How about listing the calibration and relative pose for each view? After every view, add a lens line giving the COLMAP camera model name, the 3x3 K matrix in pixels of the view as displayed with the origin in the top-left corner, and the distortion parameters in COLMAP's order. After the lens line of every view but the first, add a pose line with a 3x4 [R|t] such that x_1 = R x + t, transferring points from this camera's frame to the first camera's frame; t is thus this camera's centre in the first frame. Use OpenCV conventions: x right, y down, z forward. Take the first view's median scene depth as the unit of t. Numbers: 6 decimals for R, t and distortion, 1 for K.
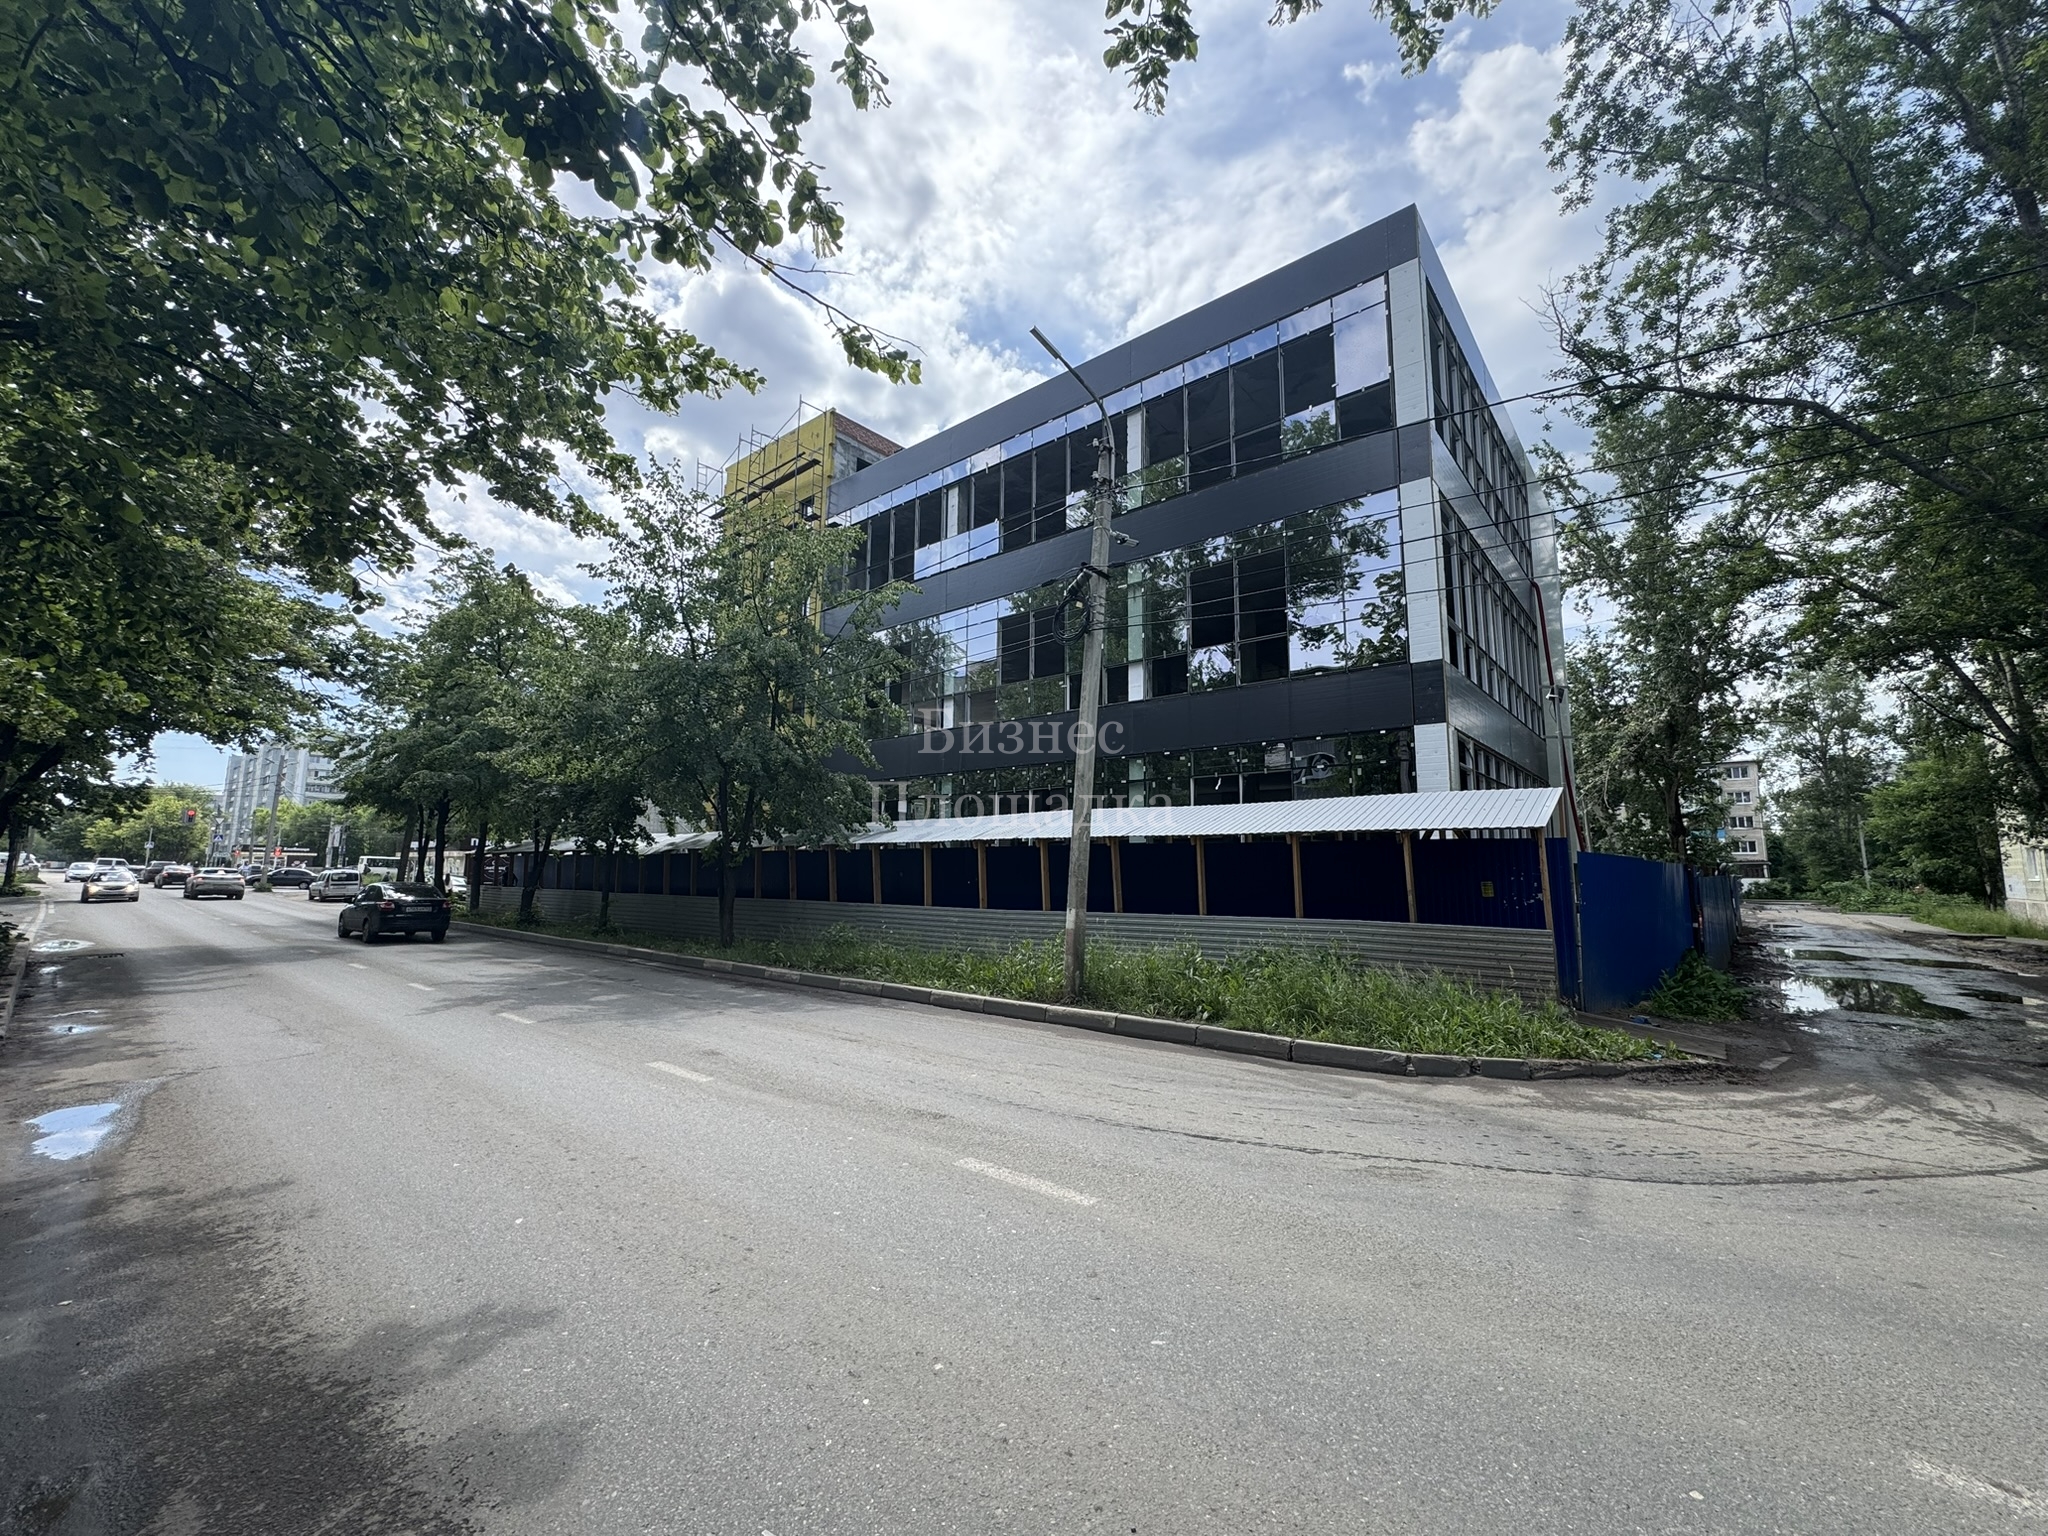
lens RADIAL K [[818.6, 0, 1018.7], [0, 818.6, 767.4], [0, 0, 1]] dist [-0.003186, 0.000600]
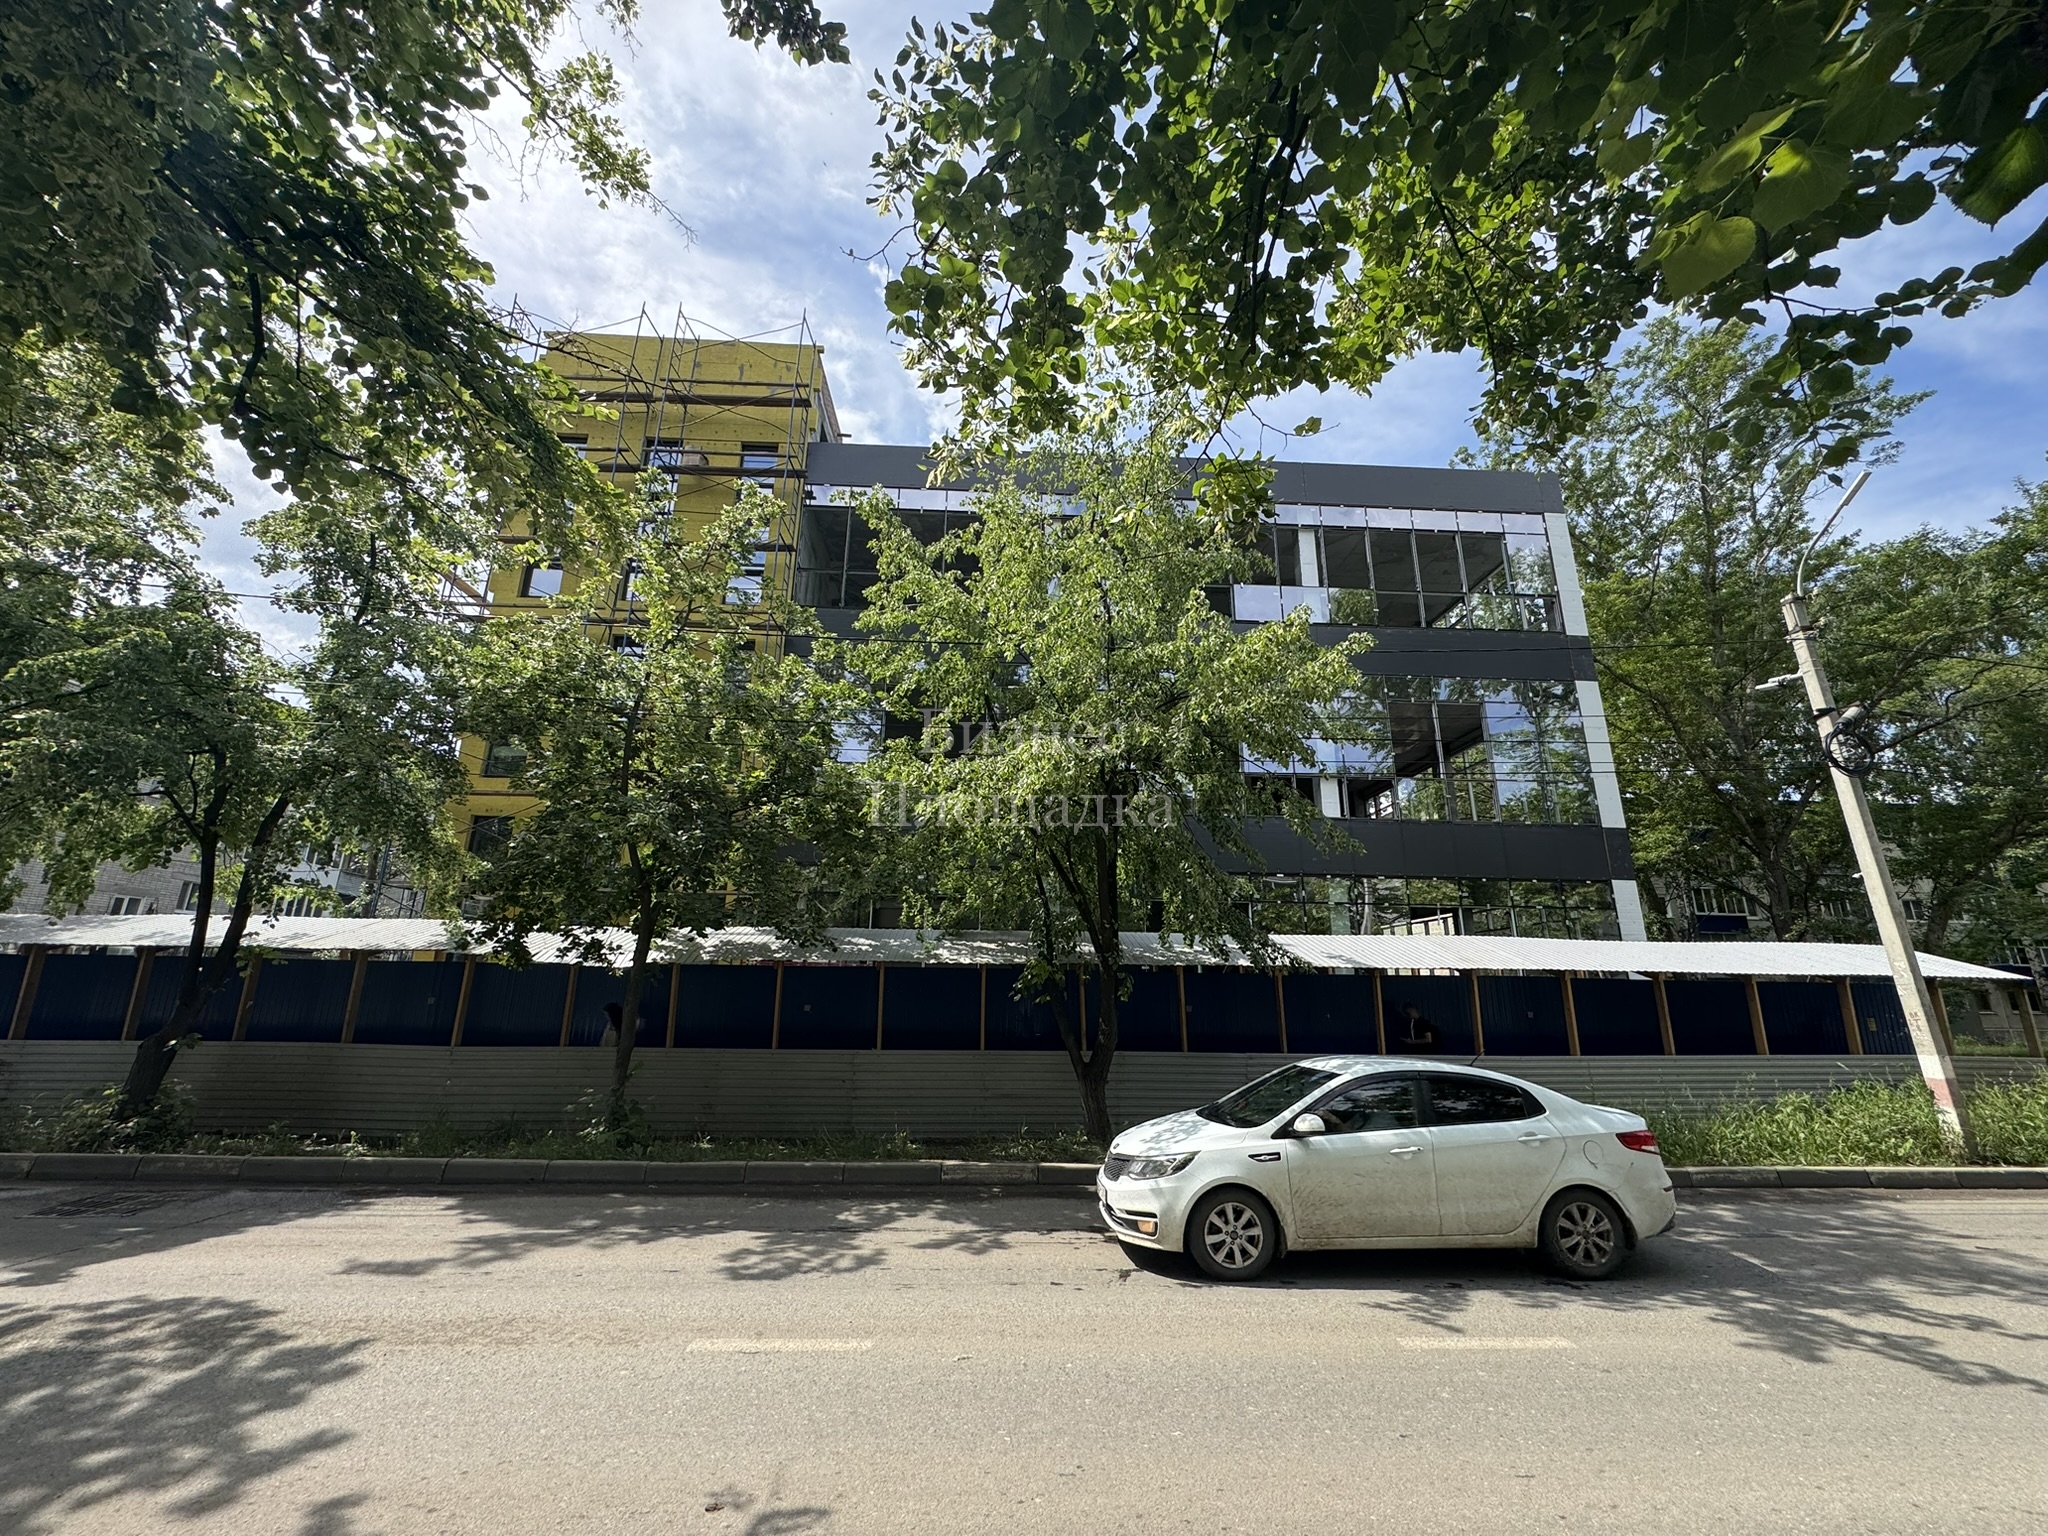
lens RADIAL K [[818.6, 0, 1020.4], [0, 818.6, 784.2], [0, 0, 1]] dist [-0.003186, 0.000600]
pose [[0.735272, 0.184307, 0.652232, -0.804399], [-0.096671, 0.980996, -0.168229, 0.076969], [-0.670843, 0.060642, 0.739116, 0.593802]]
